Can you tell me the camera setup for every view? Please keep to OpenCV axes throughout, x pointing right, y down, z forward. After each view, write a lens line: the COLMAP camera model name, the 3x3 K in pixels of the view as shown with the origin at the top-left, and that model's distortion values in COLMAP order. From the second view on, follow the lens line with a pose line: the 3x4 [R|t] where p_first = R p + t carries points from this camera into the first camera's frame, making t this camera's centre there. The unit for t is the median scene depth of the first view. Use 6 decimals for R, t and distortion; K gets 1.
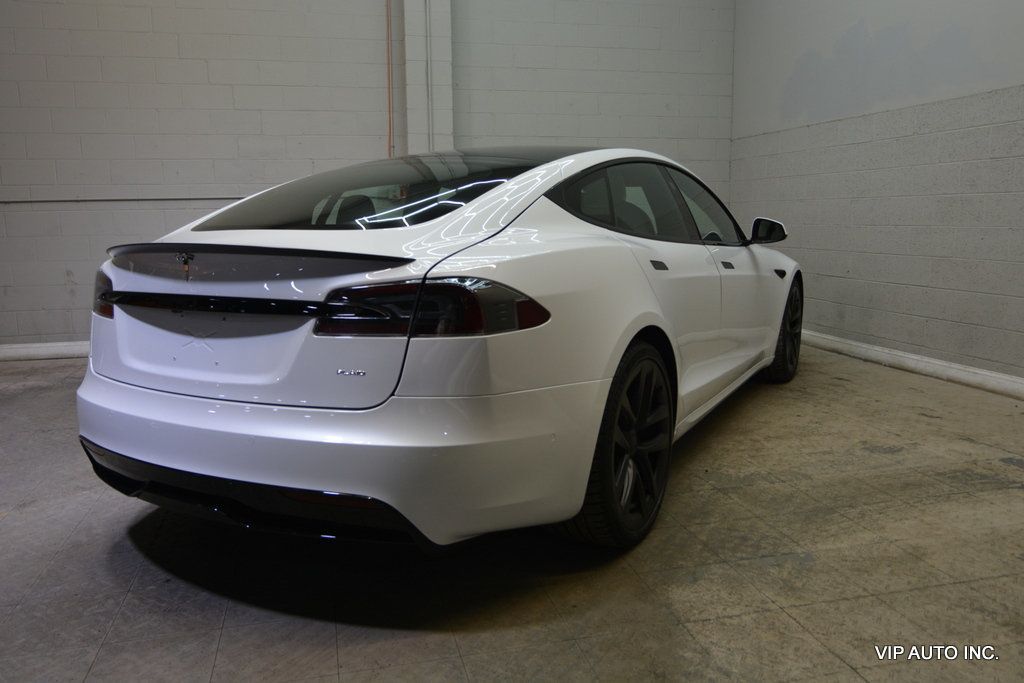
lens RADIAL K [[774.7, 0, 502.2], [0, 774.7, 335.0], [0, 0, 1]] dist [-0.023093, 0.020140]
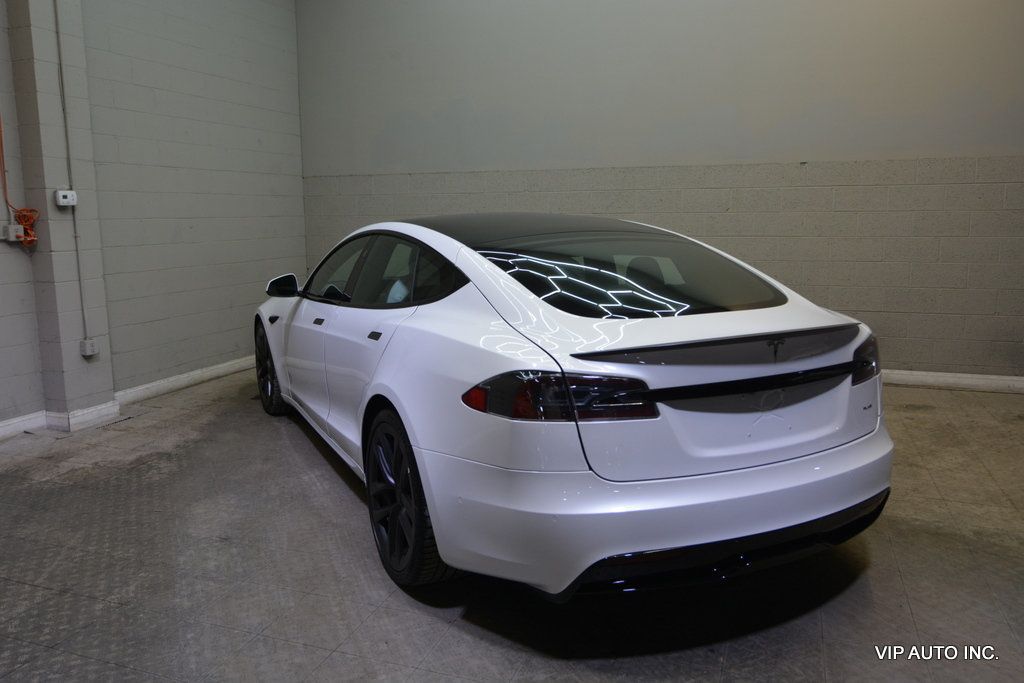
lens RADIAL K [[774.7, 0, 501.4], [0, 774.7, 332.1], [0, 0, 1]] dist [-0.023093, 0.020140]
pose [[0.553574, -0.118401, 0.824340, -1.398654], [0.128172, 0.990161, 0.056146, -0.206294], [-0.822878, 0.074576, 0.563304, 0.605530]]
